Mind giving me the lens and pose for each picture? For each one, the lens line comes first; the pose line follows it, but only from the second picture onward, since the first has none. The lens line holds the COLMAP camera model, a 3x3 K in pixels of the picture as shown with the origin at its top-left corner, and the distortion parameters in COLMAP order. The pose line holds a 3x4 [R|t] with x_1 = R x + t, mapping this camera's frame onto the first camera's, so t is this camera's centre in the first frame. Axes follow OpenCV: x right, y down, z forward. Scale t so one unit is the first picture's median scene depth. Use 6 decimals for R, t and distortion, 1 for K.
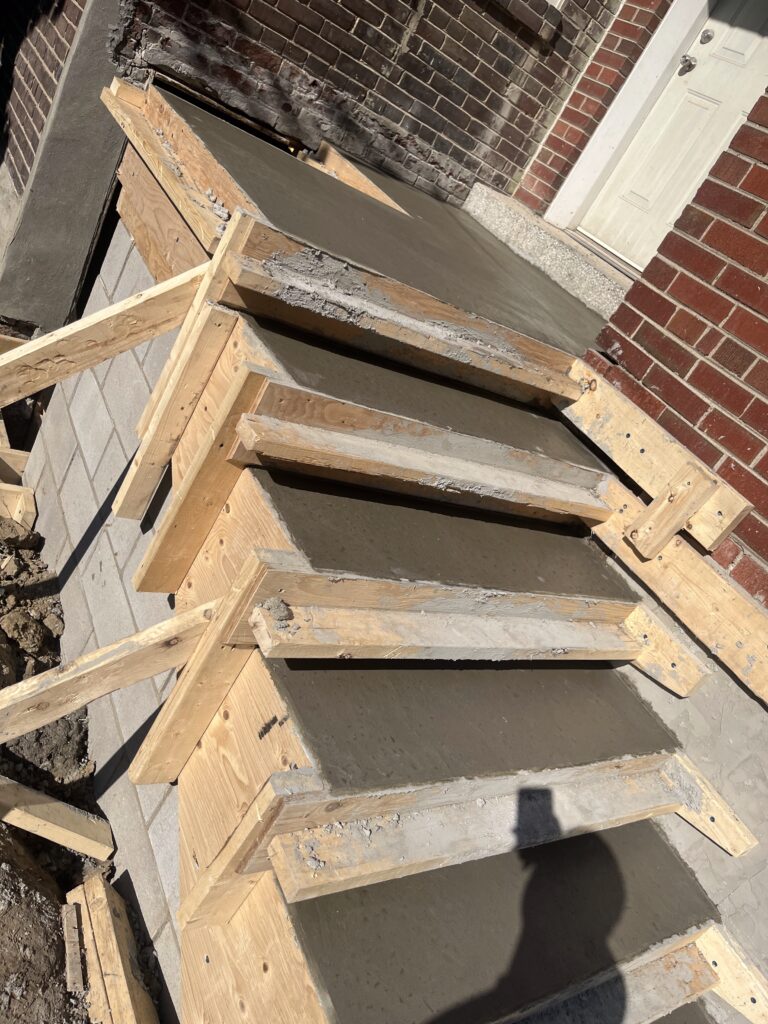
lens RADIAL K [[775.9, 0, 384.4], [0, 775.9, 511.4], [0, 0, 1]] dist [0.022951, -0.003406]
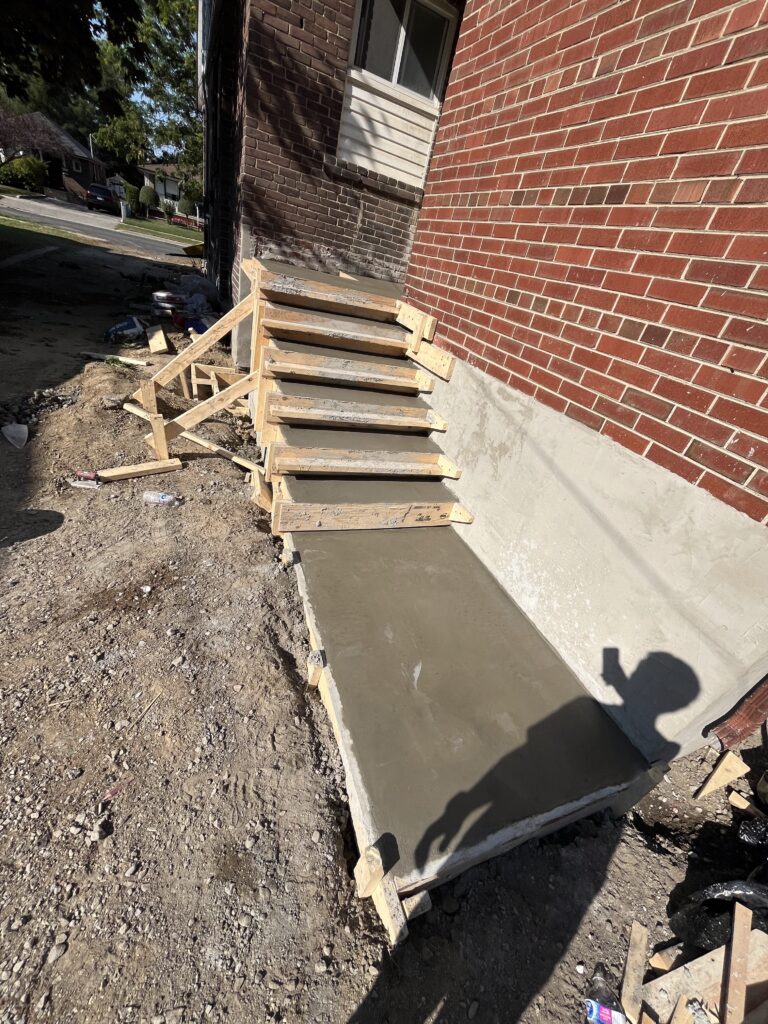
lens RADIAL K [[411.0, 0, 383.6], [0, 411.0, 513.4], [0, 0, 1]] dist [-0.000074, 0.000025]
pose [[0.950991, -0.162246, -0.263235, 0.325846], [0.163825, 0.986358, -0.016097, 0.405732], [0.262255, -0.027817, 0.964598, -0.329083]]
